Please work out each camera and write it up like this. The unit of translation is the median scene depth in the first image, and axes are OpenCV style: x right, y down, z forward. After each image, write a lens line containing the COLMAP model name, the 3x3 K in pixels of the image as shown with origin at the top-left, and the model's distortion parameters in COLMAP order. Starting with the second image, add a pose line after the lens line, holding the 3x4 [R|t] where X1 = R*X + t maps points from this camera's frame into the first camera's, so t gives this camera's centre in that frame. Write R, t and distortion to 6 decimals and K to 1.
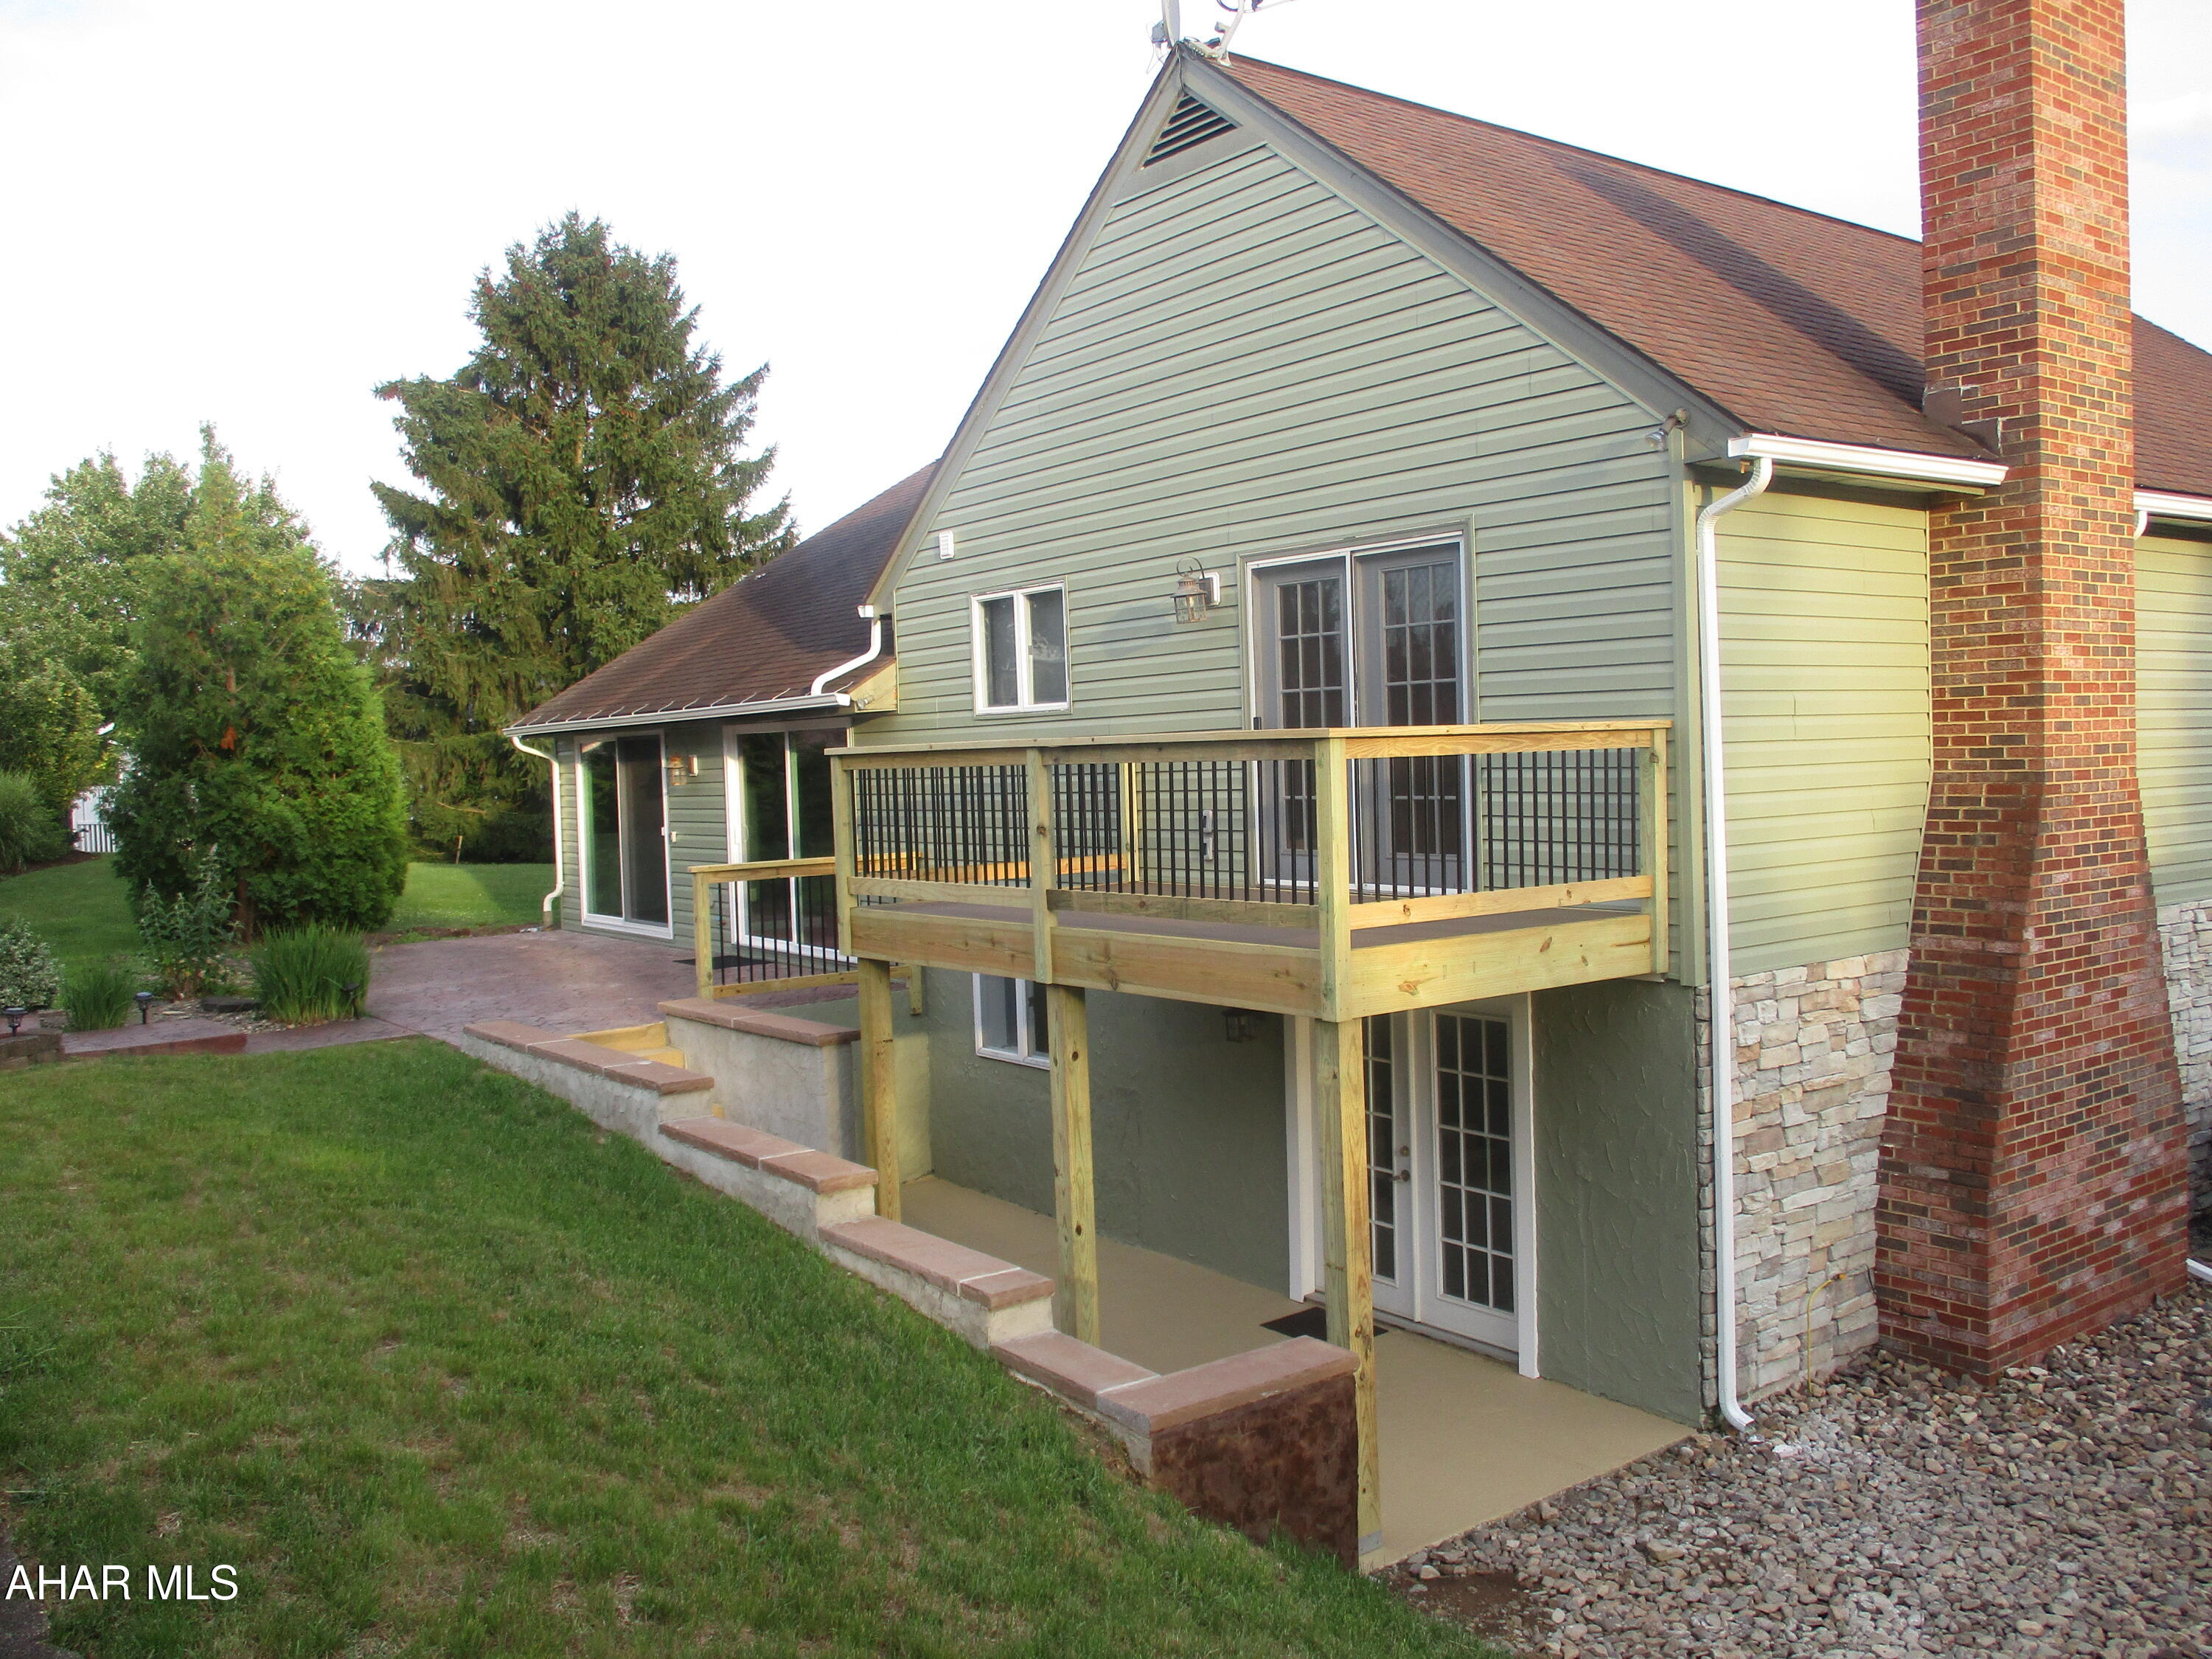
lens RADIAL K [[1841.5, 0, 1108.3], [0, 1841.5, 832.3], [0, 0, 1]] dist [-0.022230, 0.001155]
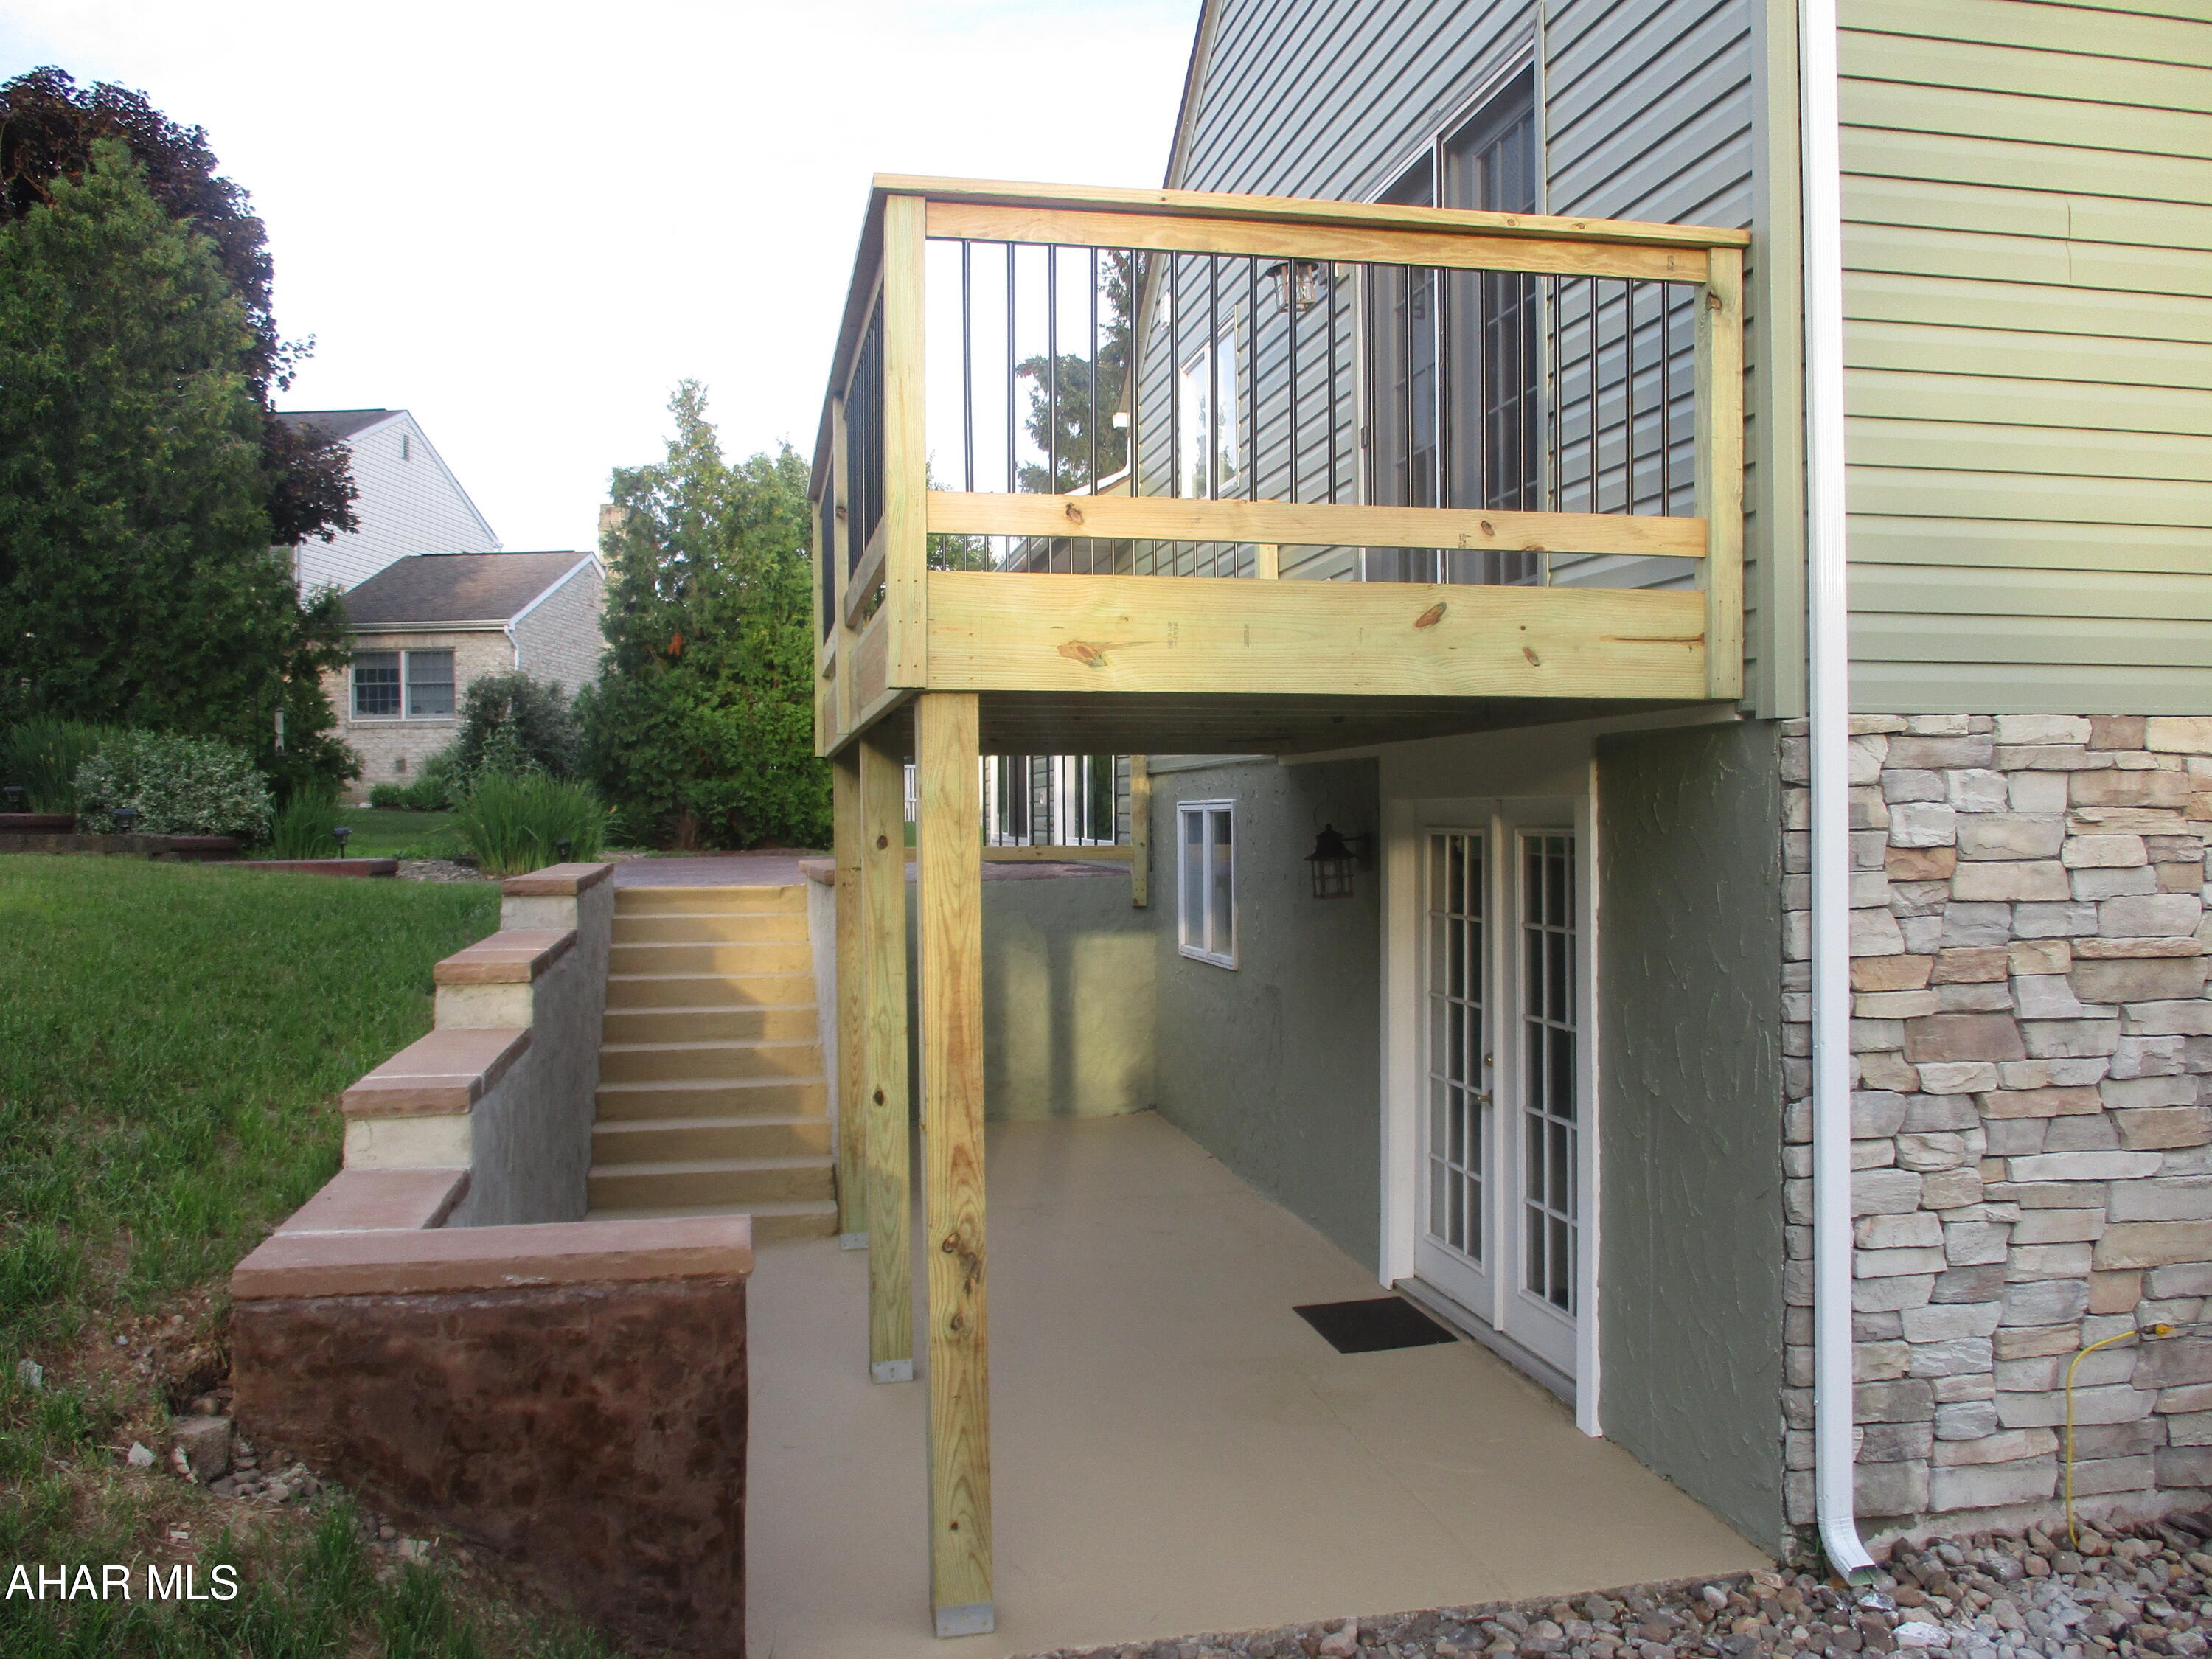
lens RADIAL K [[1841.5, 0, 1106.0], [0, 1841.5, 826.3], [0, 0, 1]] dist [-0.022230, 0.001155]
pose [[0.906196, 0.029458, -0.421831, 0.354516], [-0.041494, 0.998951, -0.019379, 0.128172], [0.420818, 0.035065, 0.906467, 0.421814]]
